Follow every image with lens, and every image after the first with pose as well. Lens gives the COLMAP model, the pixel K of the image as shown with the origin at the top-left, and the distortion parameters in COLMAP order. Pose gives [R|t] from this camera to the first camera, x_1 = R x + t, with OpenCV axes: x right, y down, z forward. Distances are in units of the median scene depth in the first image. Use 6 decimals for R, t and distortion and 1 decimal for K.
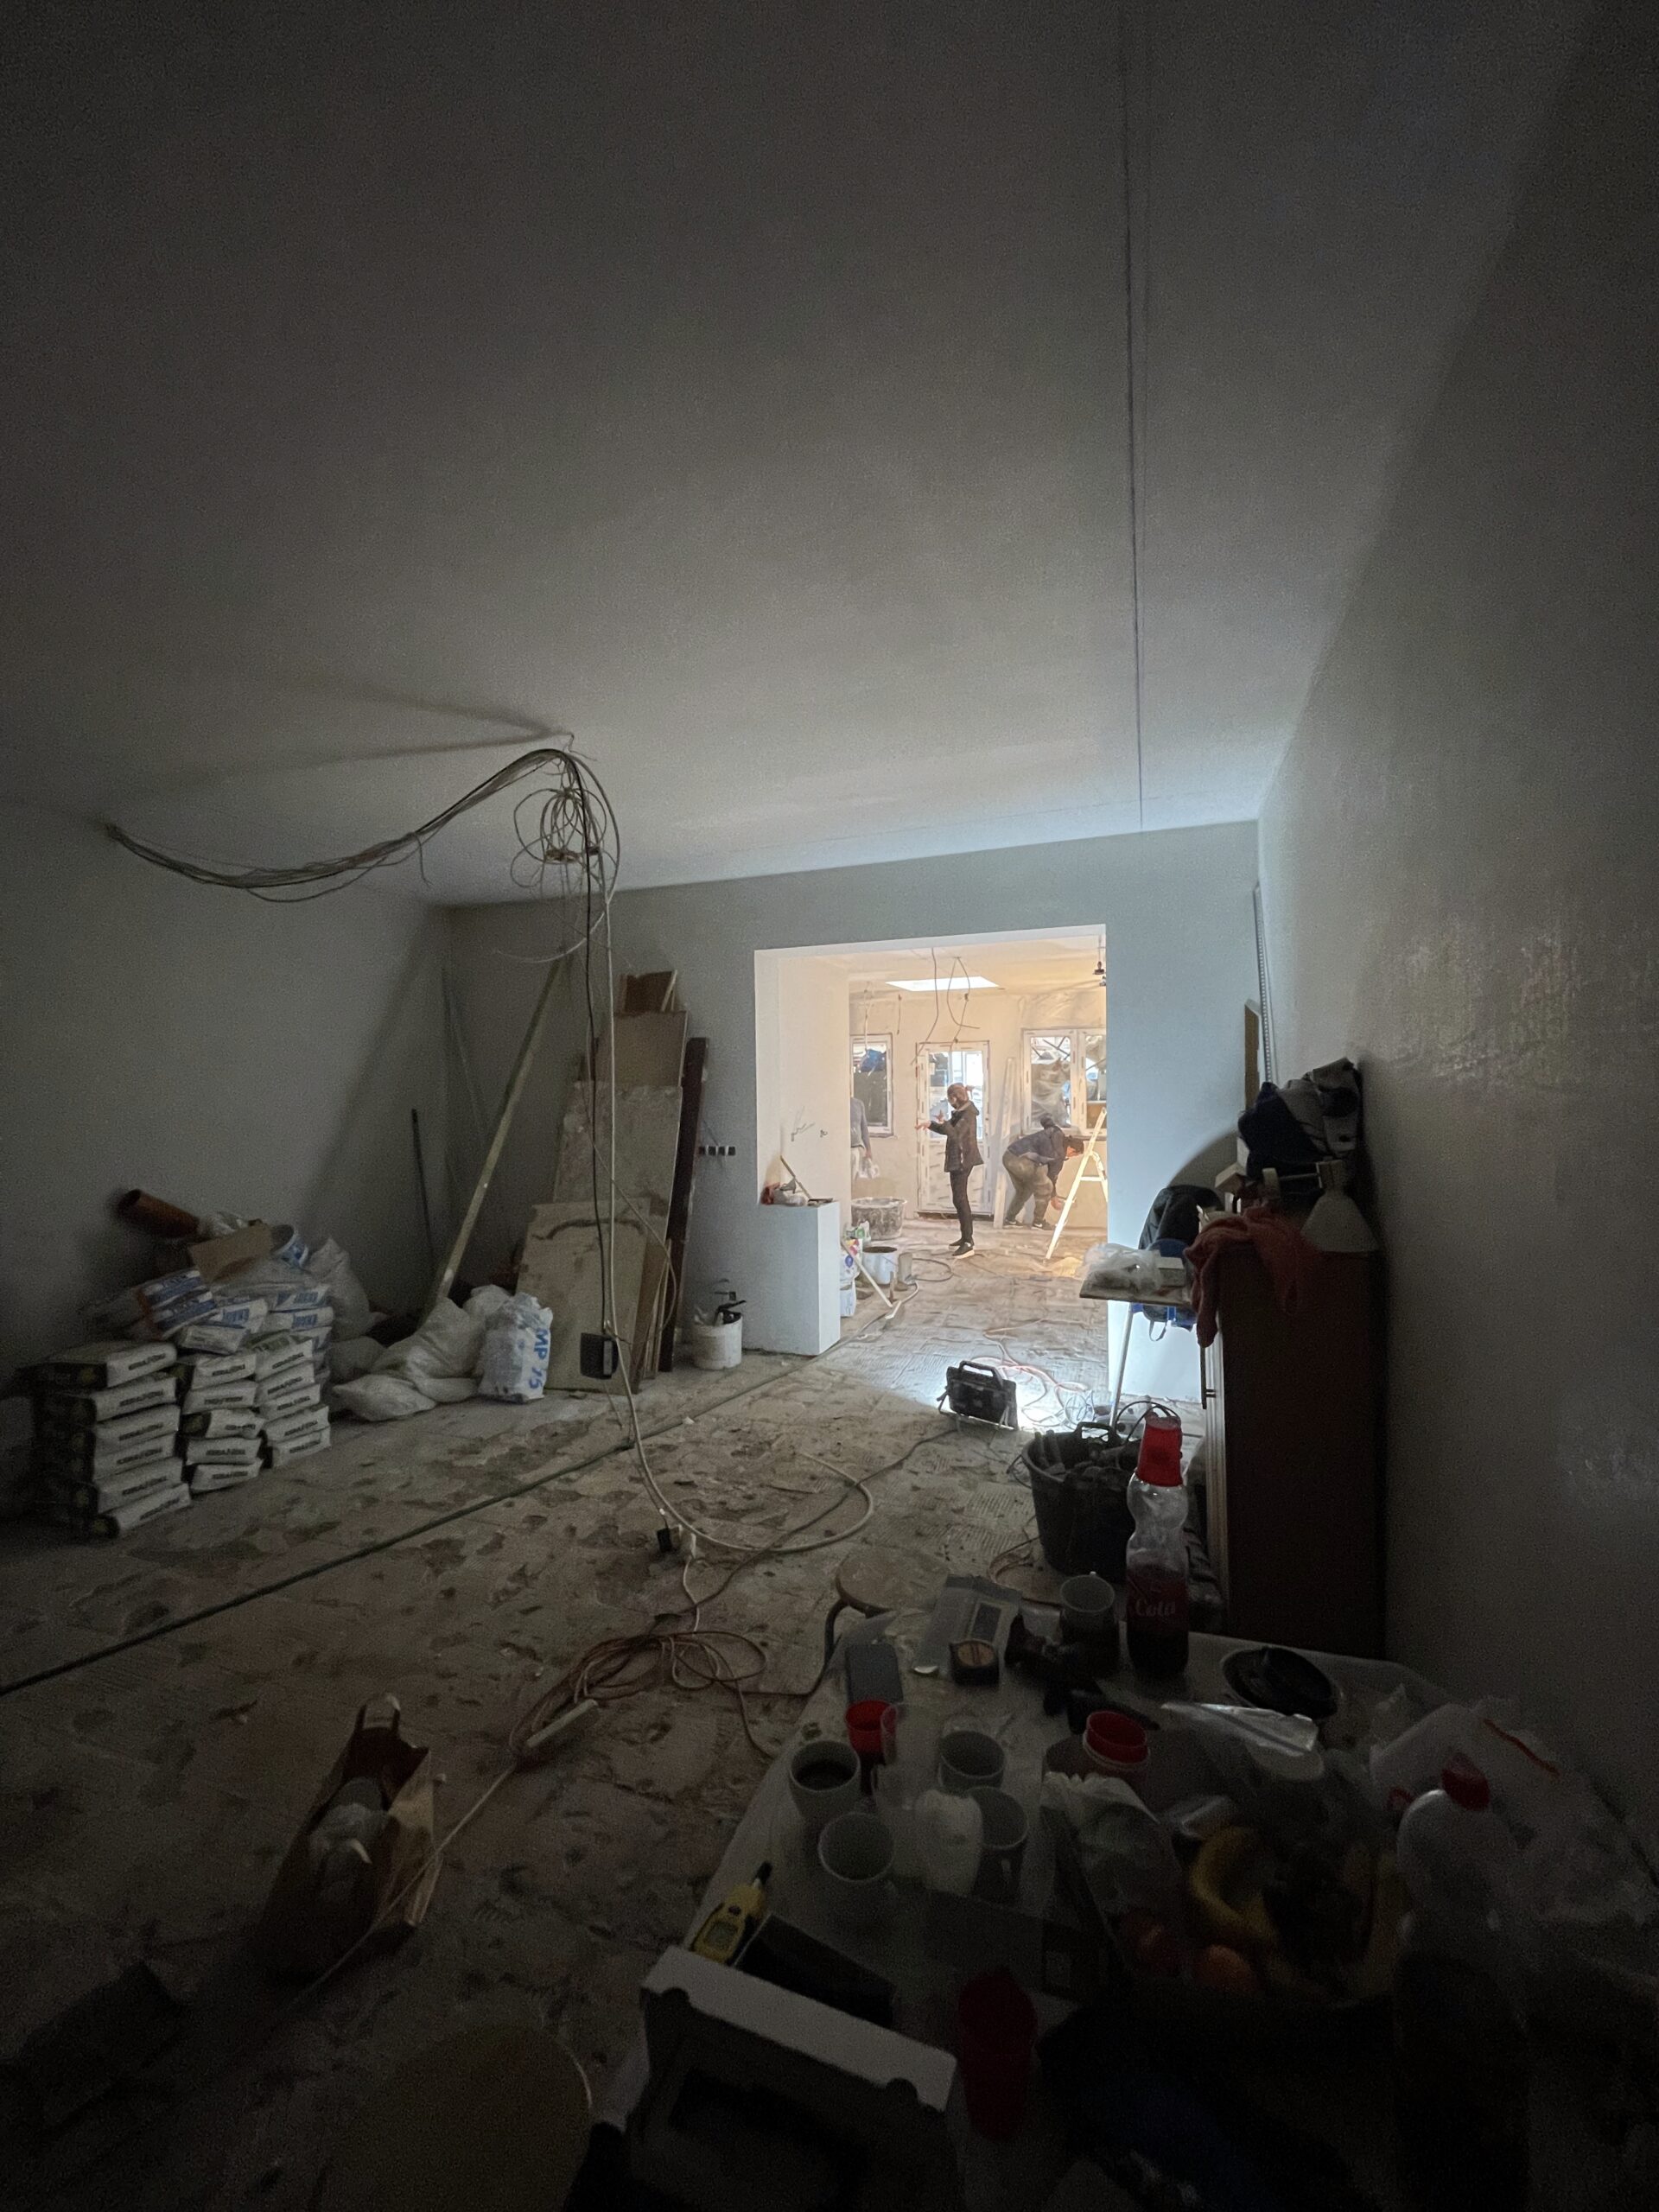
lens RADIAL K [[882.7, 0, 819.3], [0, 882.7, 1107.8], [0, 0, 1]] dist [0.001737, 0.000215]
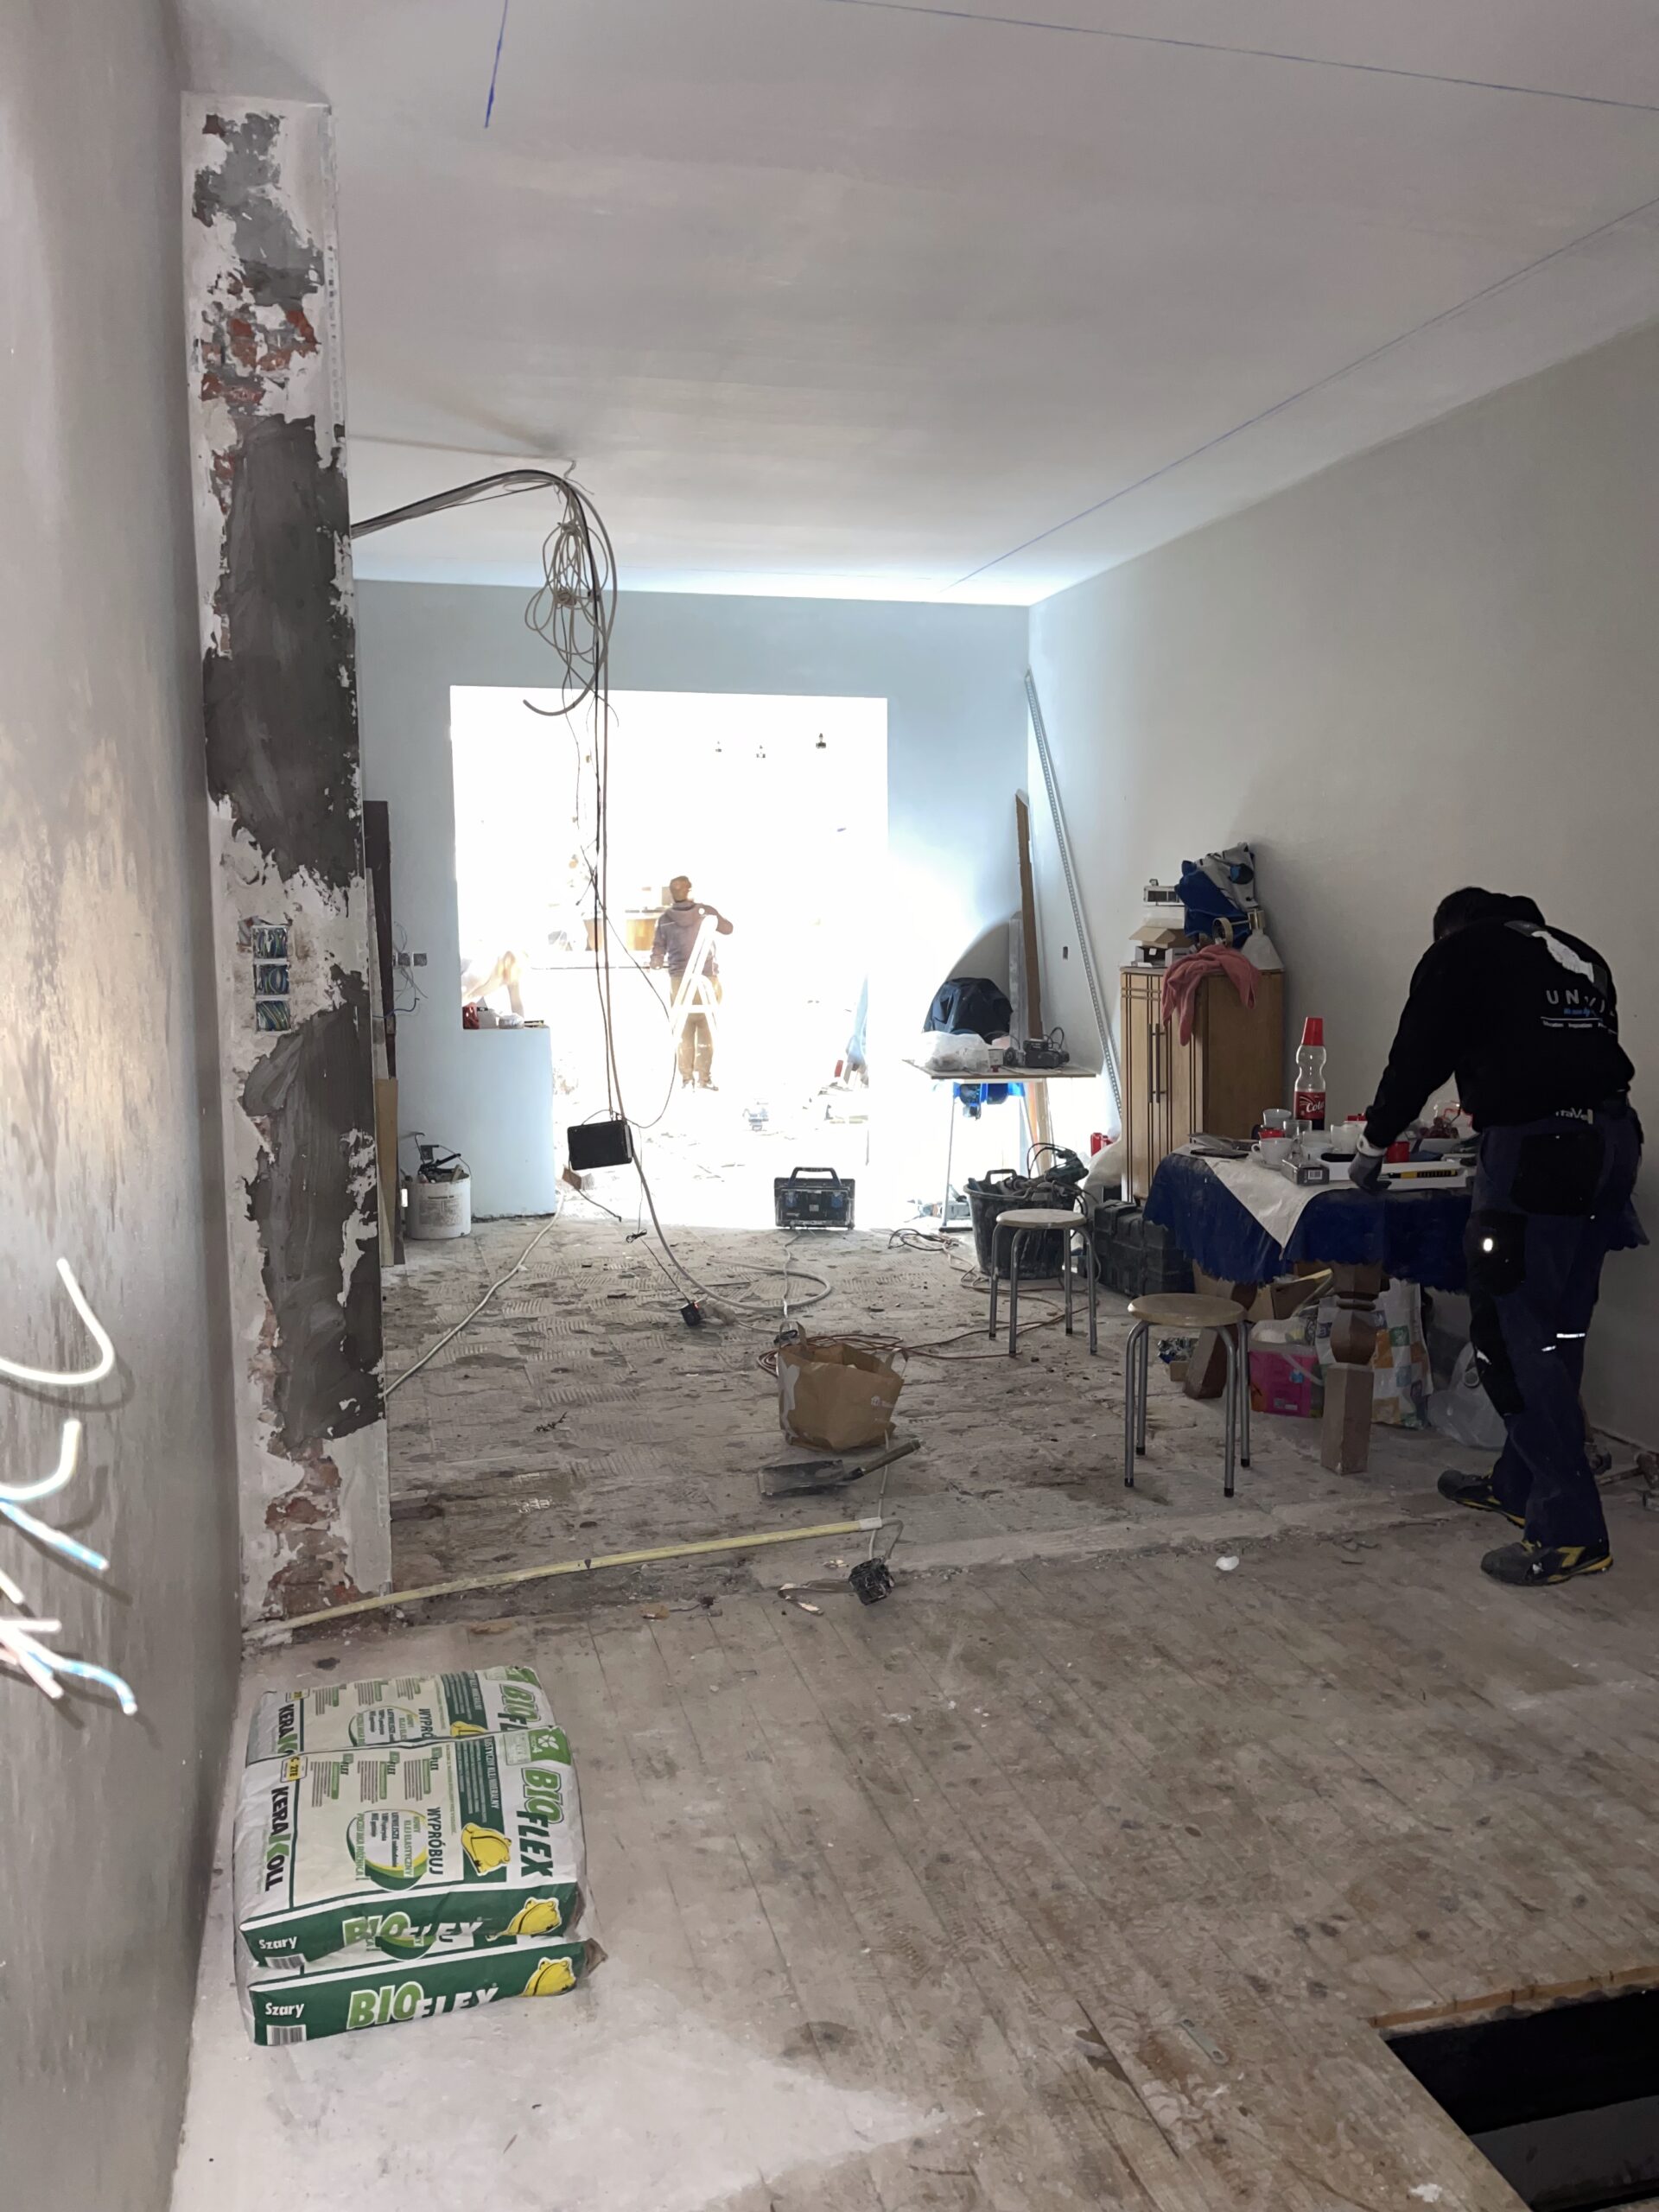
lens RADIAL K [[1646.1, 0, 836.6], [0, 1646.1, 1118.3], [0, 0, 1]] dist [0.087749, -0.102671]
pose [[0.806777, -0.070775, 0.586602, -0.843884], [0.012775, 0.994657, 0.102438, 0.057150], [-0.590718, -0.075151, 0.803371, -0.438202]]
